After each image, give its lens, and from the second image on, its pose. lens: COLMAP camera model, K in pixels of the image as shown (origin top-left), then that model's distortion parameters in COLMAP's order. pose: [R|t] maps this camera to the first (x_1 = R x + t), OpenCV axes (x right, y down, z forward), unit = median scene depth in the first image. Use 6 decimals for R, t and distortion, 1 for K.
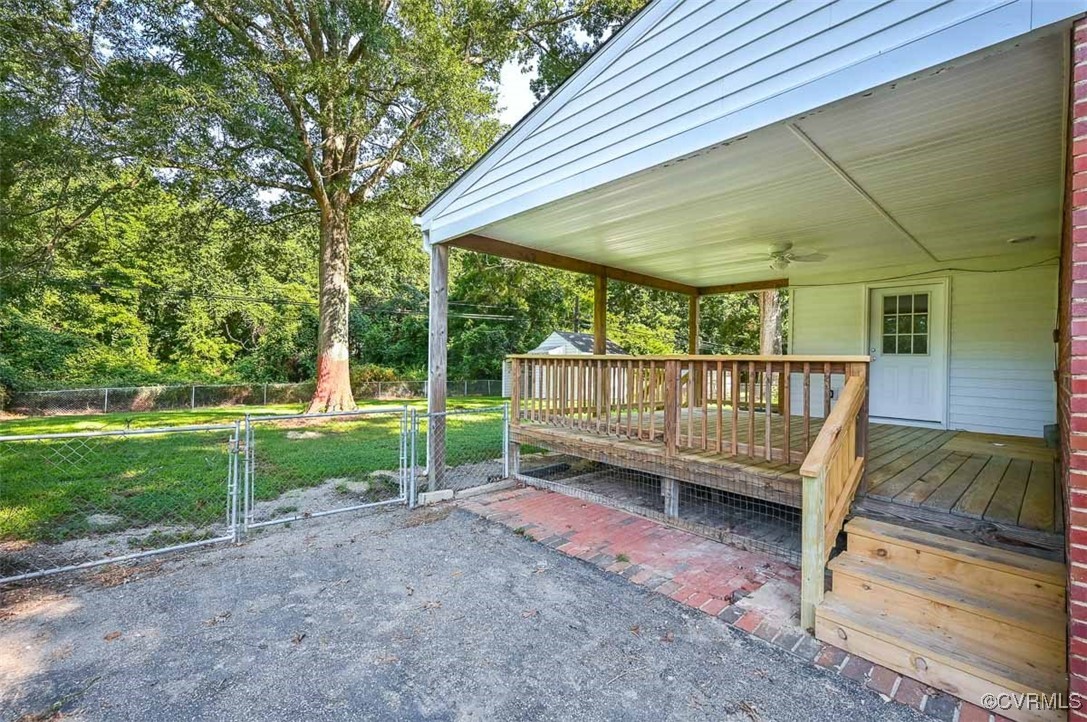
lens RADIAL K [[459.4, 0, 589.3], [0, 459.4, 362.5], [0, 0, 1]] dist [-0.001971, -0.000170]
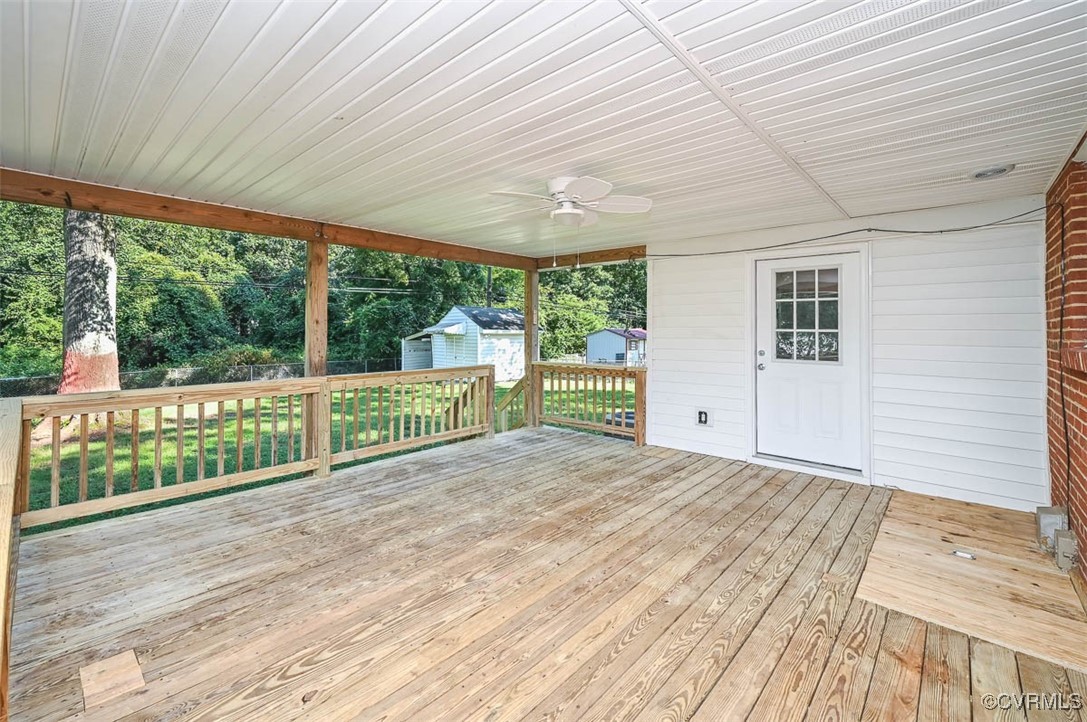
lens RADIAL K [[461.7, 0, 553.7], [0, 461.7, 329.0], [0, 0, 1]] dist [-0.000403, 0.000316]
pose [[0.998366, -0.009373, 0.056367, 0.067309], [0.009849, 0.999918, -0.008172, -0.014160], [-0.056286, 0.008714, 0.998377, 0.084187]]
